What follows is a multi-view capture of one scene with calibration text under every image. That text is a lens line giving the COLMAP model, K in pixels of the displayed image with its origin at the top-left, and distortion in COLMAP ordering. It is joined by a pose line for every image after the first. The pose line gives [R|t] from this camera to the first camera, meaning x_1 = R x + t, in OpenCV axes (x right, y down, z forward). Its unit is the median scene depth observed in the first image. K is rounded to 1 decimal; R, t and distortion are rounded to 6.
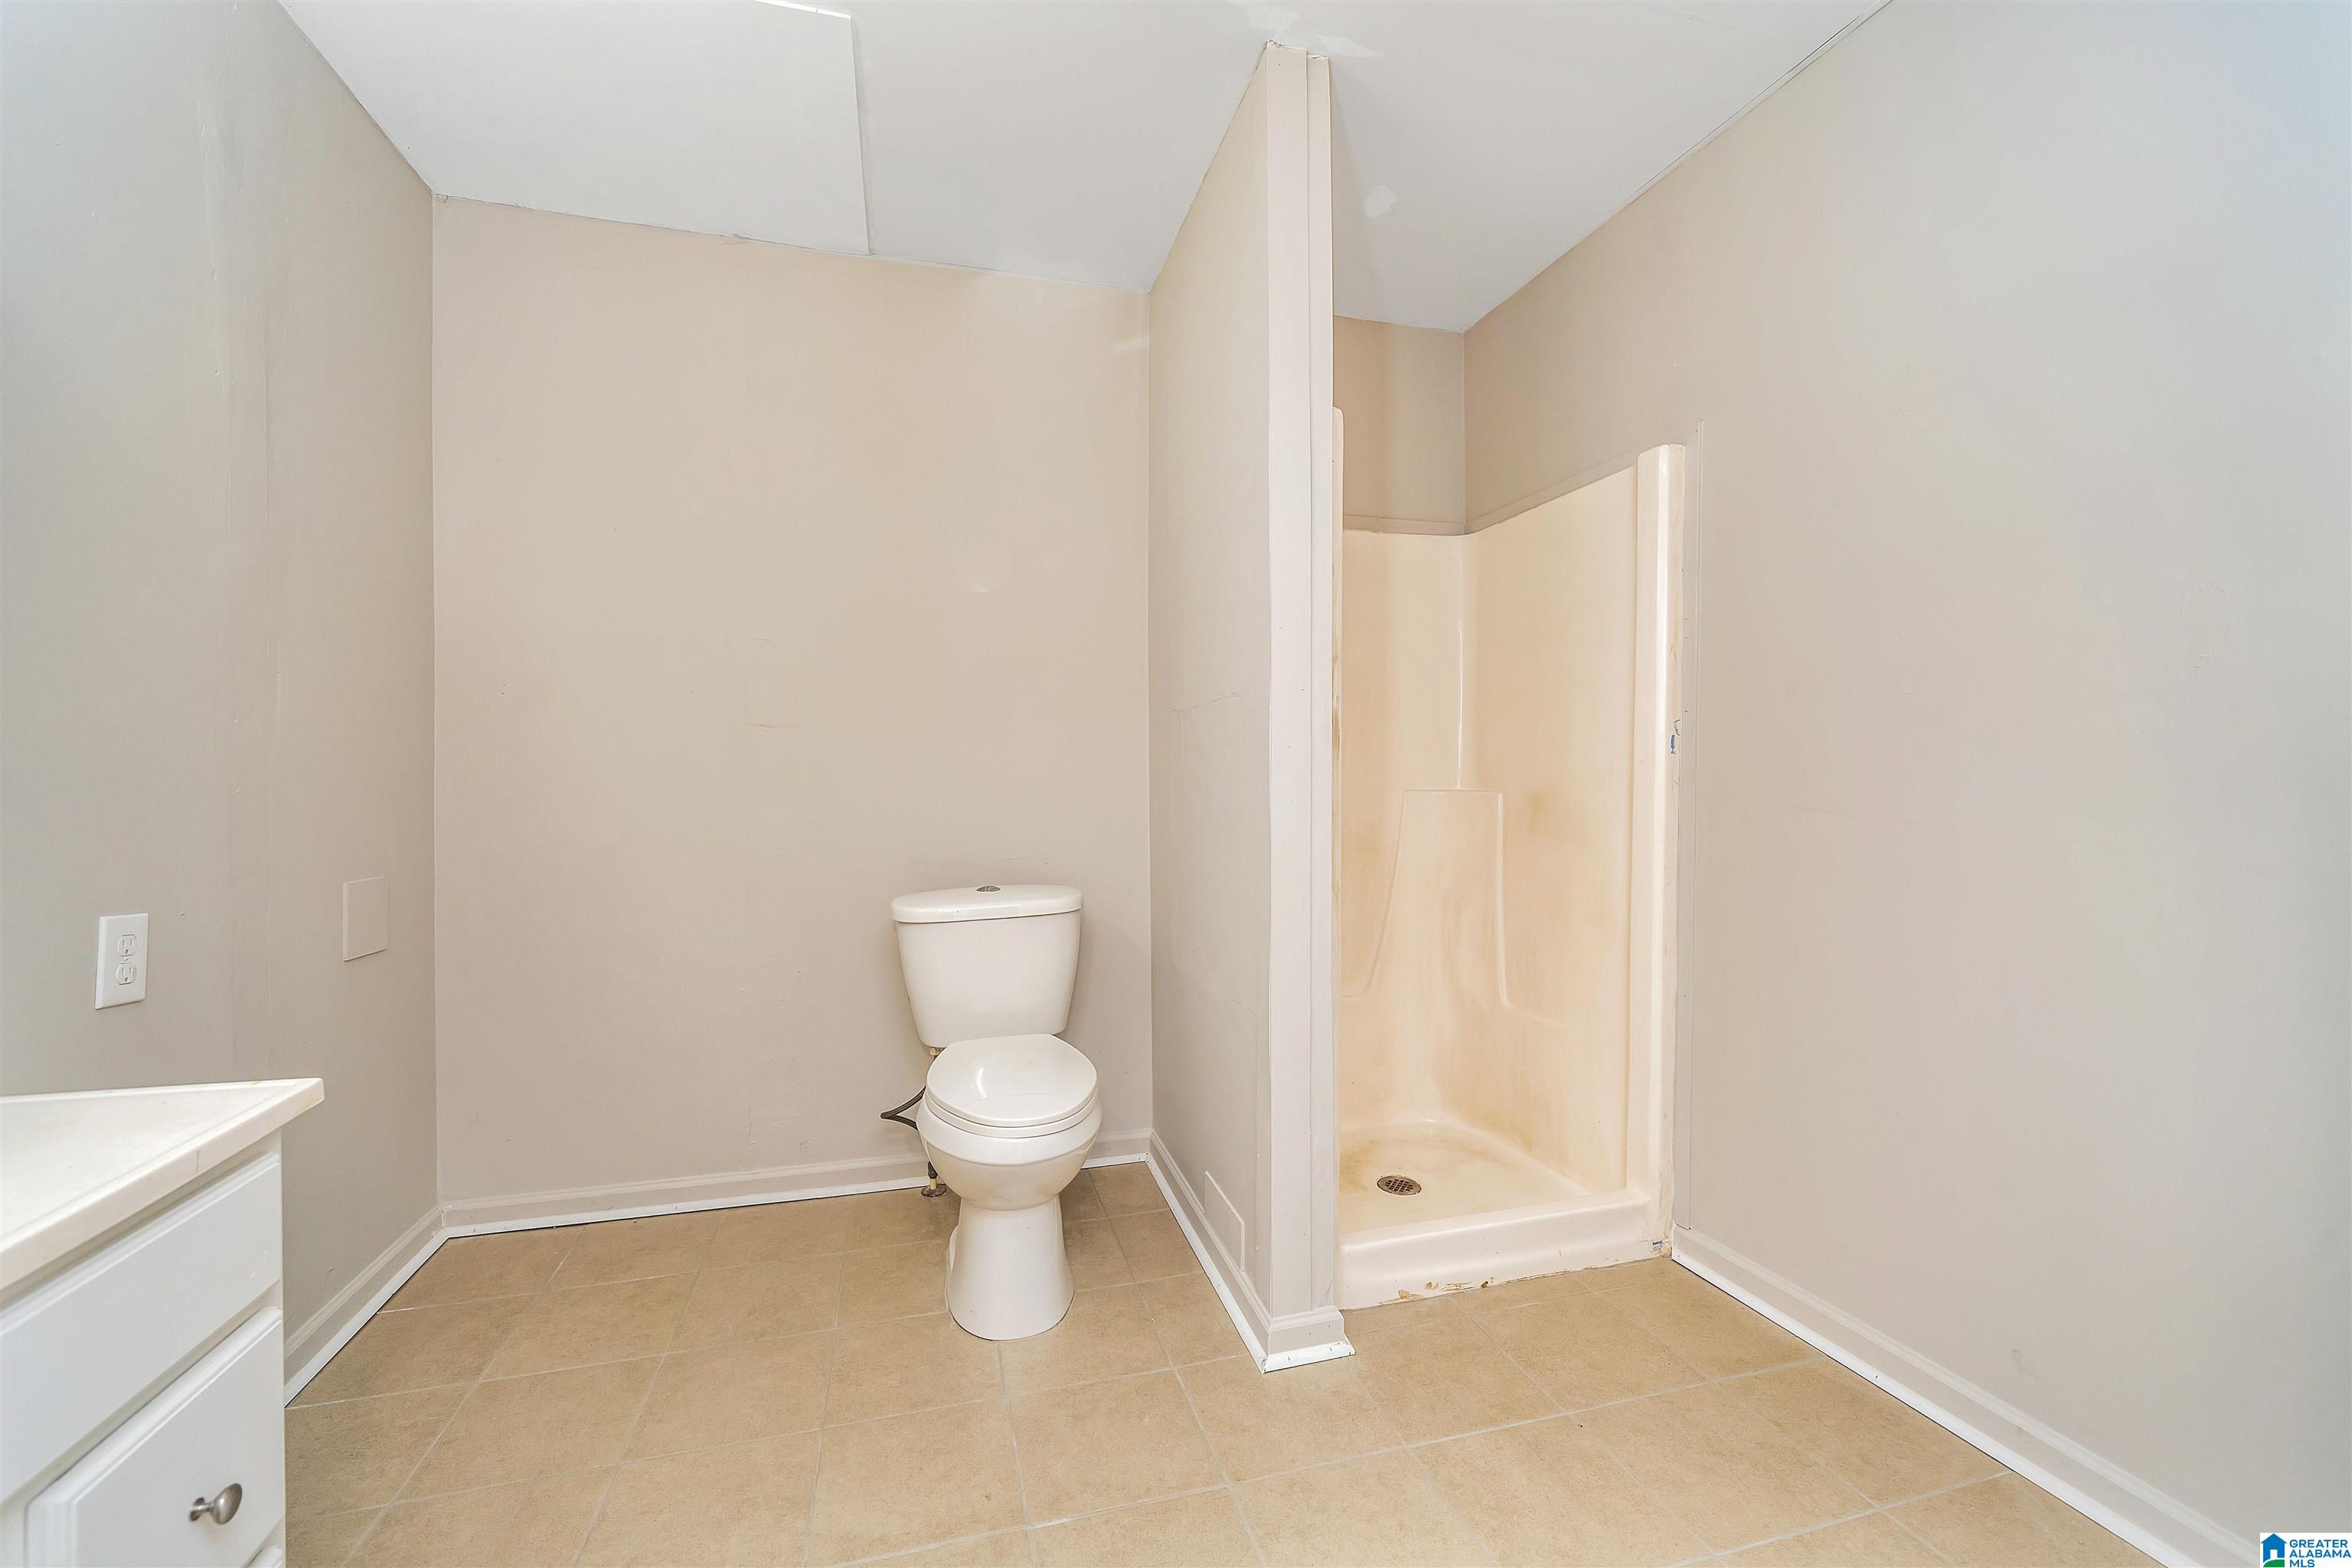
lens RADIAL K [[921.4, 0, 1175.9], [0, 921.4, 786.4], [0, 0, 1]] dist [0.000386, 0.000220]
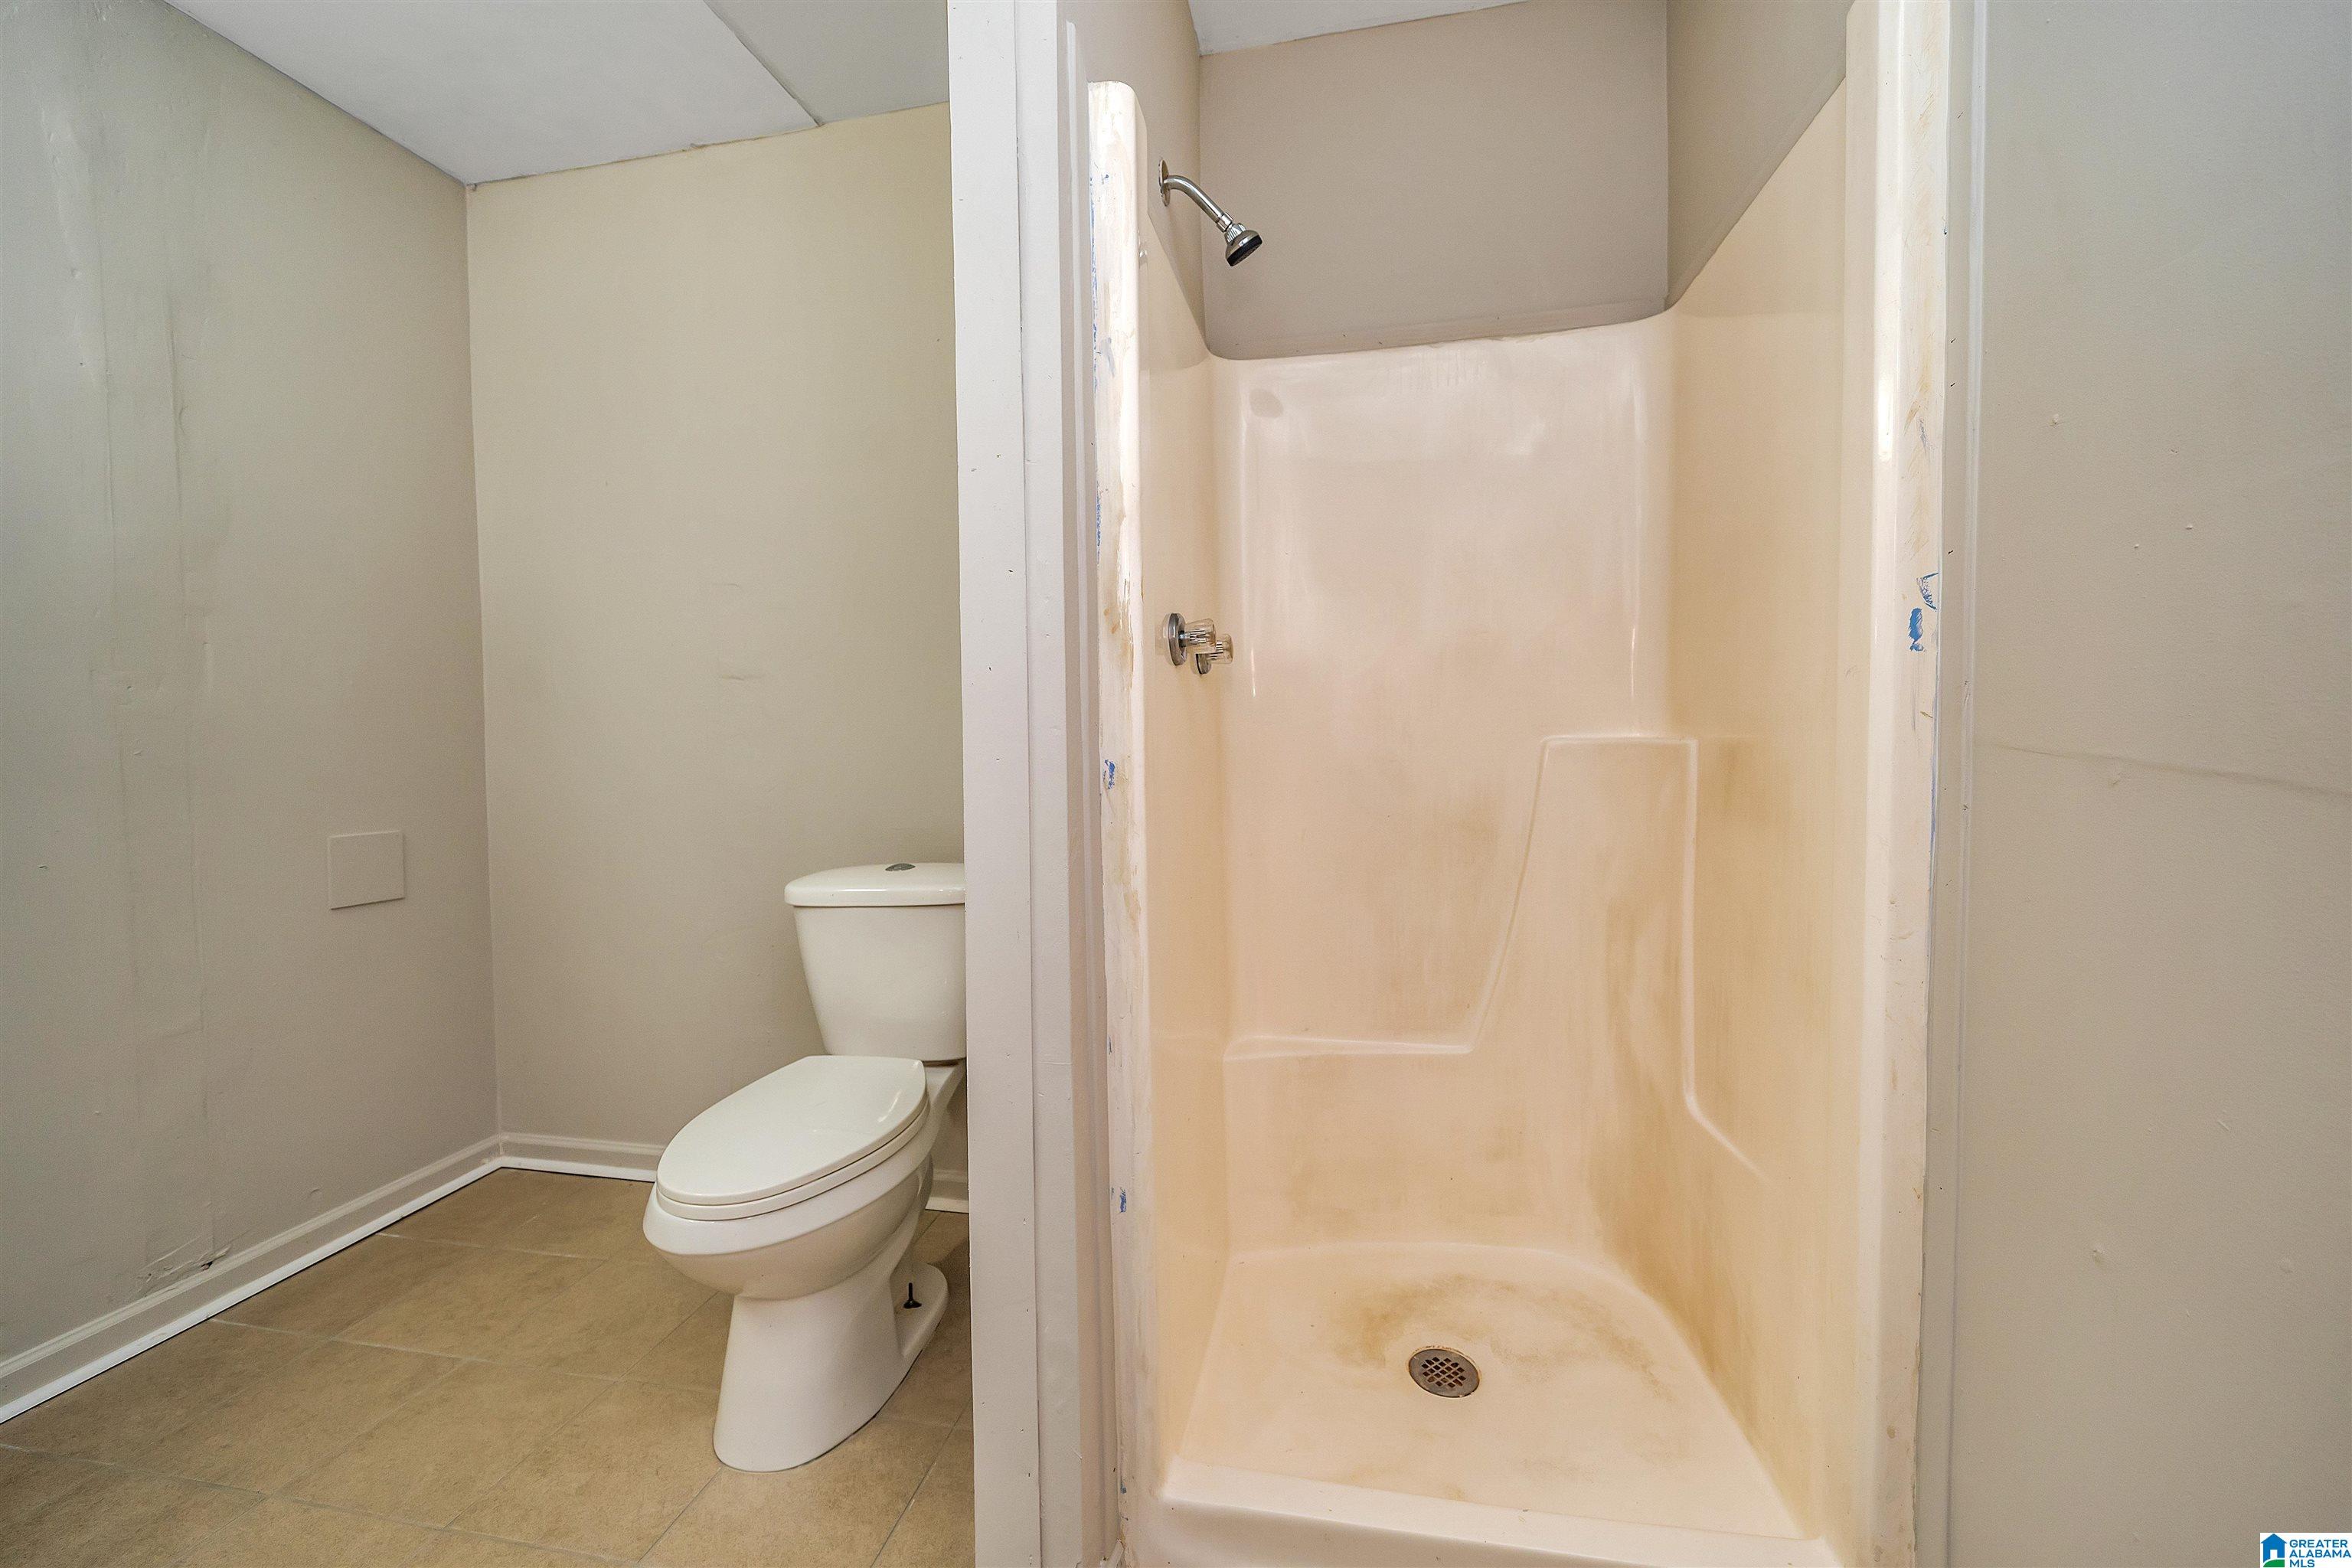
lens RADIAL K [[917.0, 0, 1174.4], [0, 917.0, 765.6], [0, 0, 1]] dist [0.000787, -0.000092]
pose [[0.893425, 0.000319, -0.449211, 0.389320], [0.011499, 0.999656, 0.023580, 0.006046], [0.449064, -0.026233, 0.893114, 0.405580]]
